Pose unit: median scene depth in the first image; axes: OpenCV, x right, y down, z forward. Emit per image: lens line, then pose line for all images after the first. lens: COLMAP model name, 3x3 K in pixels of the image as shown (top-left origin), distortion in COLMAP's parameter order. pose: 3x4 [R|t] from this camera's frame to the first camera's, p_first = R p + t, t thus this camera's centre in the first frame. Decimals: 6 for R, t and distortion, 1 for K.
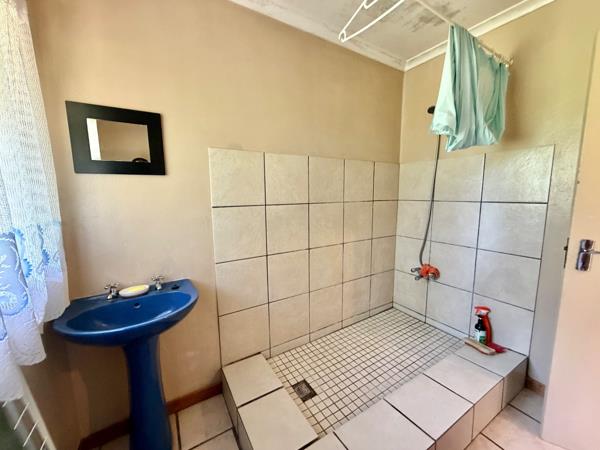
lens RADIAL K [[238.6, 0, 299.2], [0, 238.6, 224.6], [0, 0, 1]] dist [-0.000425, 0.000378]
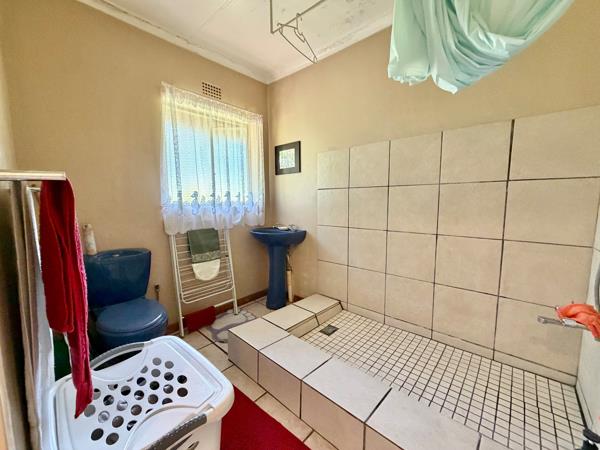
lens RADIAL K [[238.6, 0, 299.2], [0, 238.6, 224.6], [0, 0, 1]] dist [-0.000425, 0.000378]
pose [[0.283532, 0.107594, -0.952908, 0.990995], [-0.118375, 0.990013, 0.076562, 0.045516], [0.951629, 0.091093, 0.293437, 0.364206]]
